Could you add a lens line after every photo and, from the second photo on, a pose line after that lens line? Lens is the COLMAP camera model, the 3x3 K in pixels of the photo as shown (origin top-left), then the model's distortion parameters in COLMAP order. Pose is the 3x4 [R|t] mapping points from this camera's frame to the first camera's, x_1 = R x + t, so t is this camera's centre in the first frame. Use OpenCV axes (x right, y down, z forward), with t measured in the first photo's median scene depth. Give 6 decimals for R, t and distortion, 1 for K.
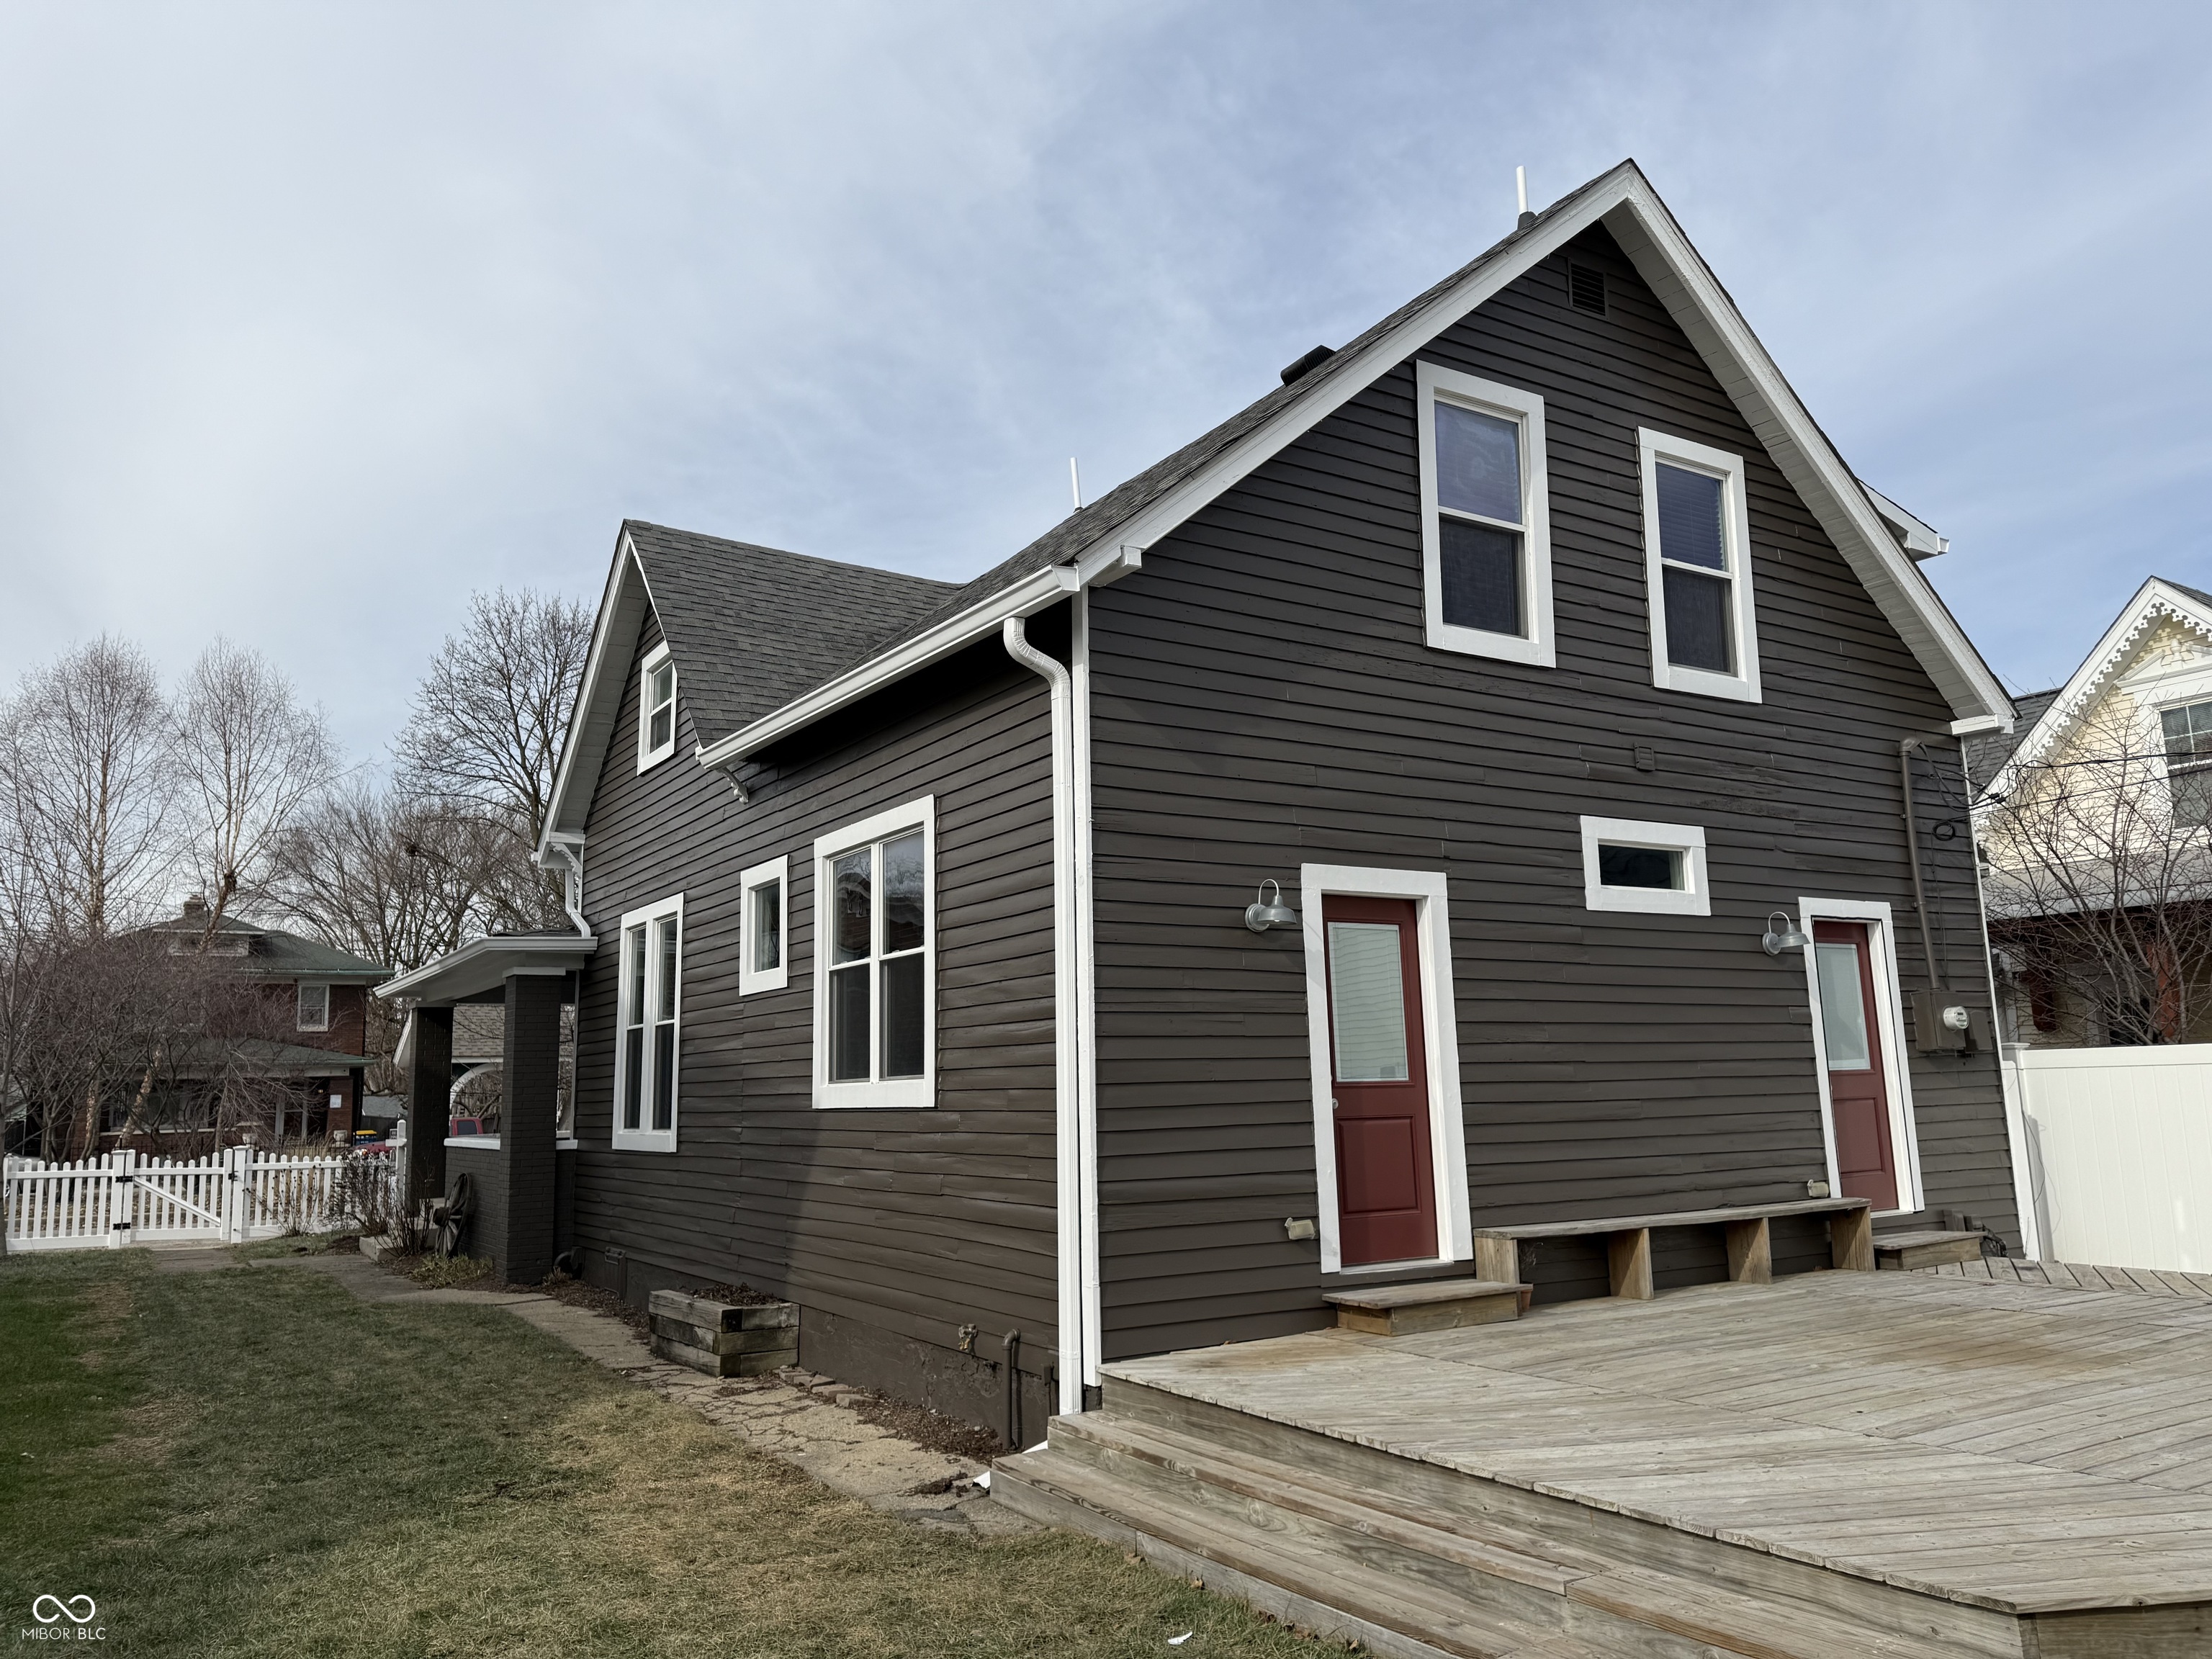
lens RADIAL K [[1582.7, 0, 1106.0], [0, 1582.7, 829.5], [0, 0, 1]] dist [0.091078, -0.161035]
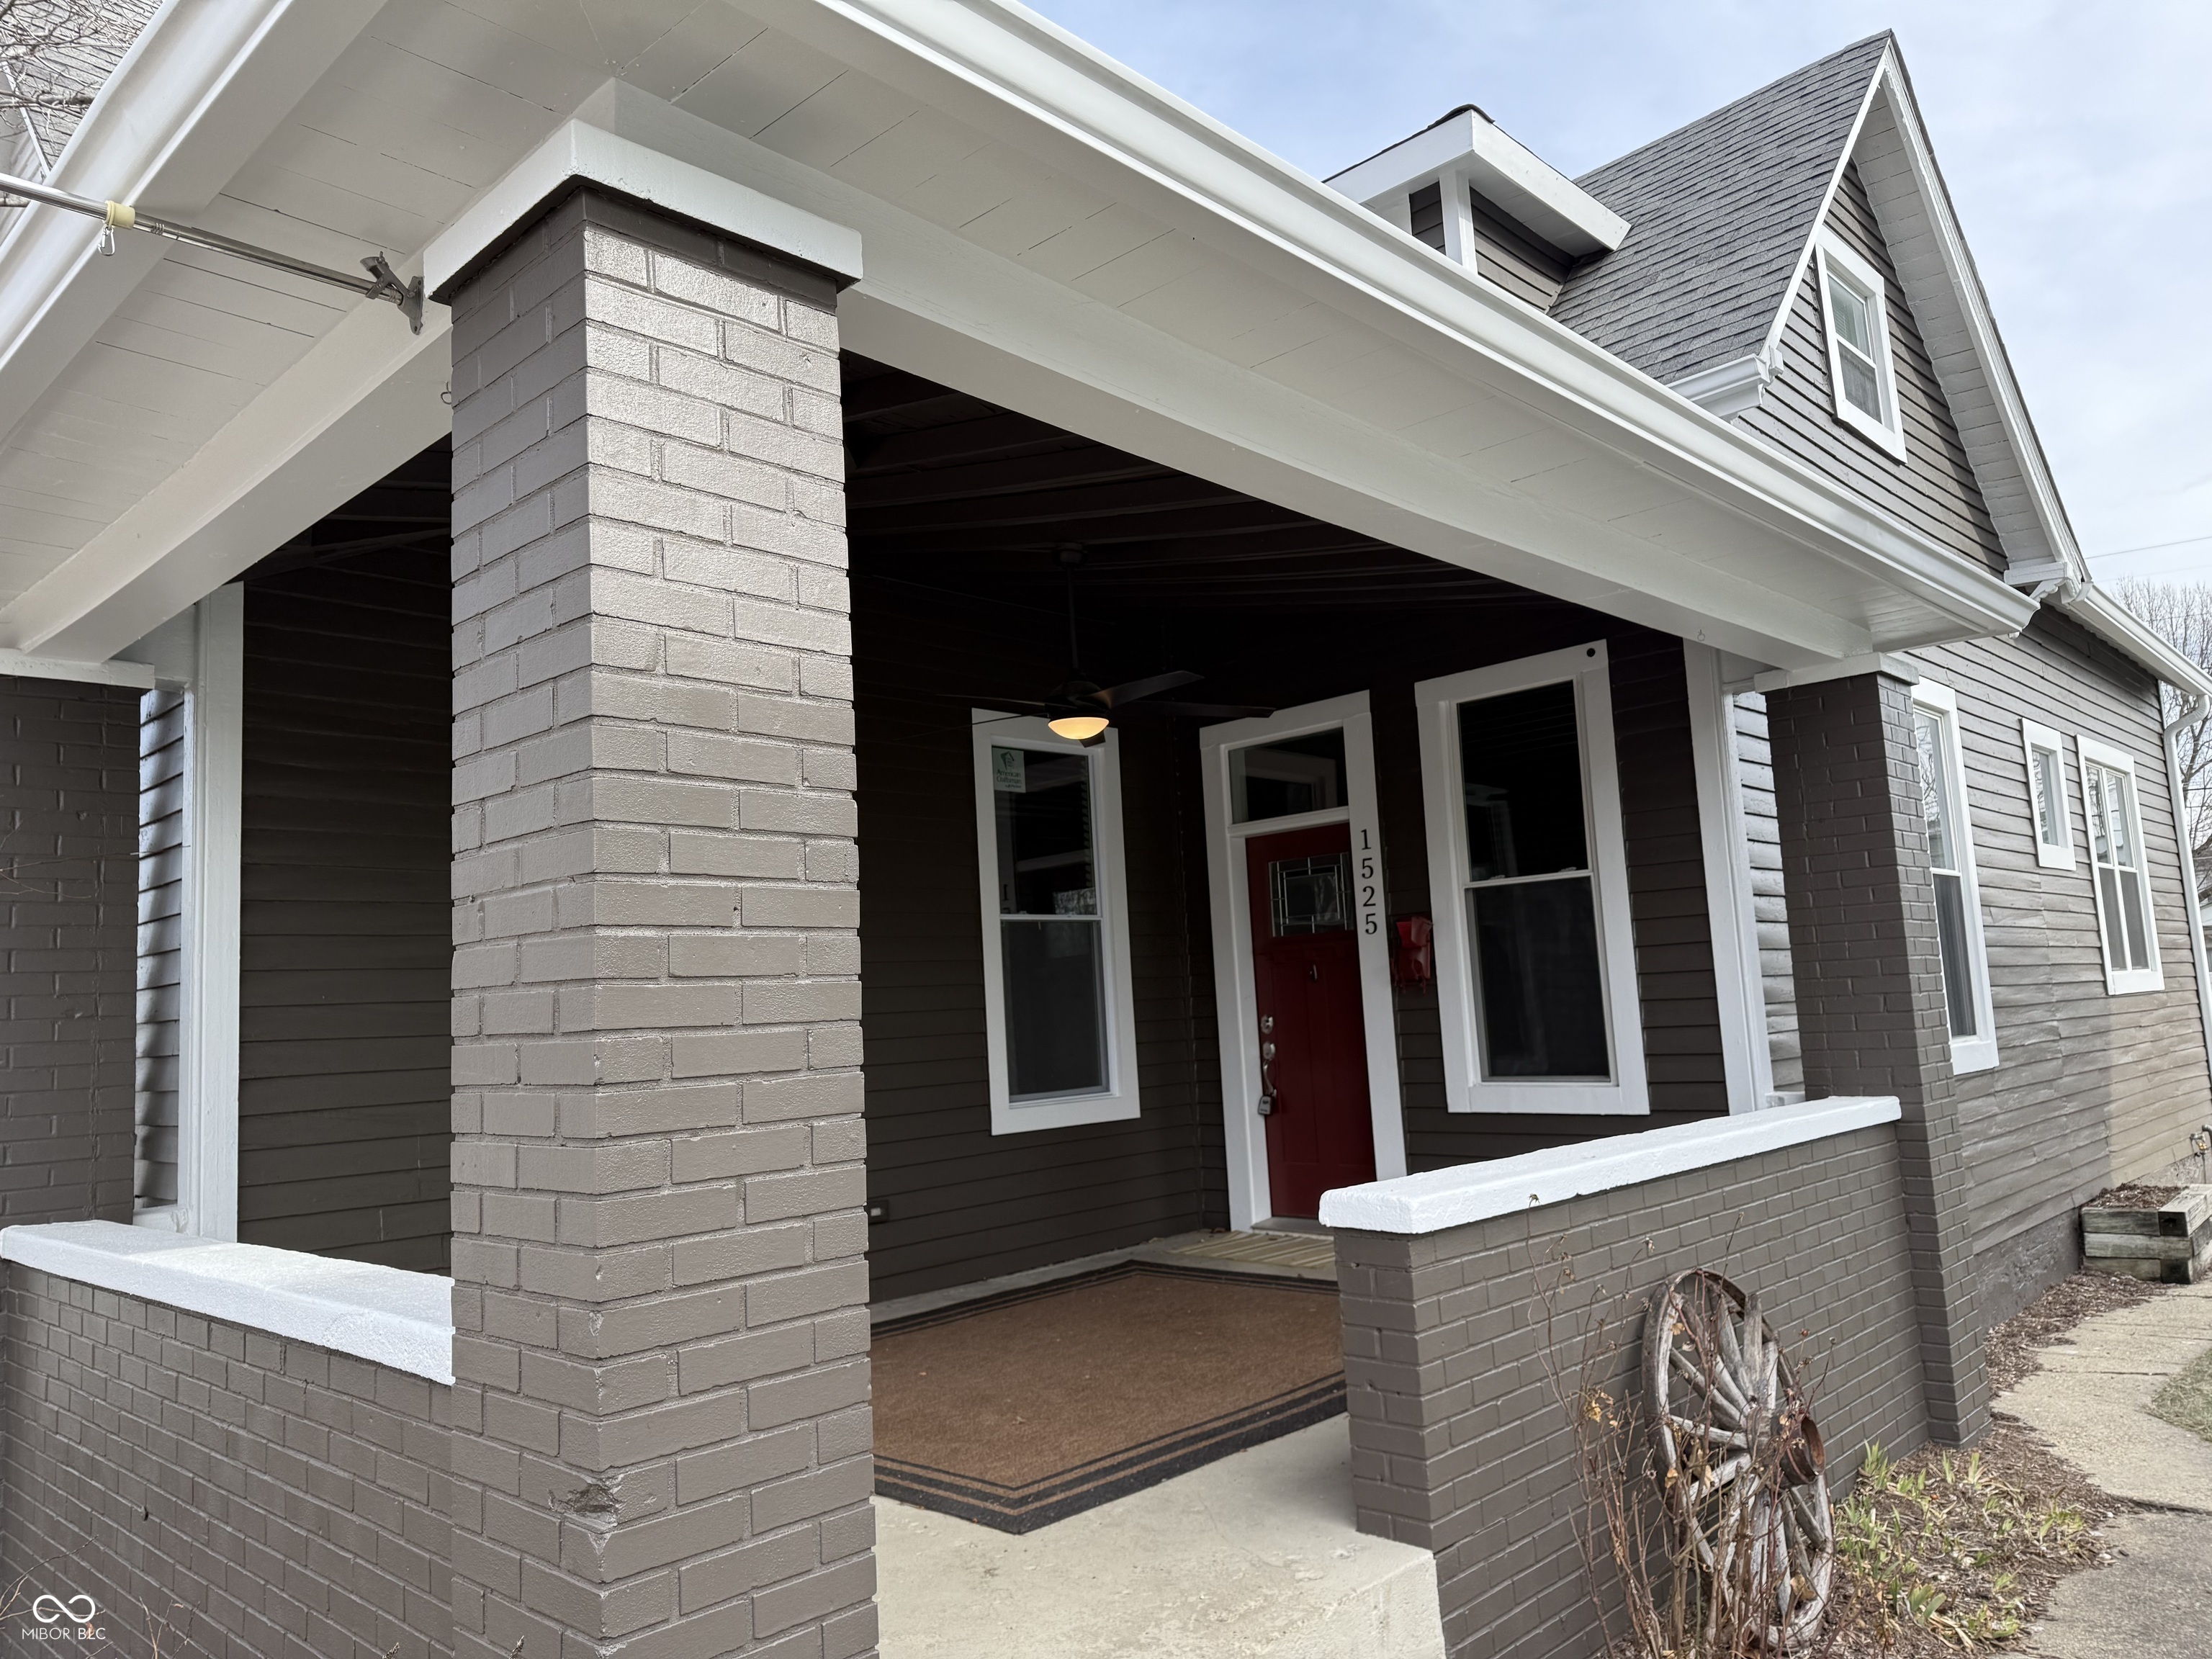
lens RADIAL K [[1592.1, 0, 1106.0], [0, 1592.1, 829.5], [0, 0, 1]] dist [-0.001084, -0.002487]
pose [[-0.247319, 0.147816, 0.957593, -1.122559], [-0.107663, 0.977983, -0.178769, 0.355883], [-0.962934, -0.147310, -0.225959, 2.050130]]
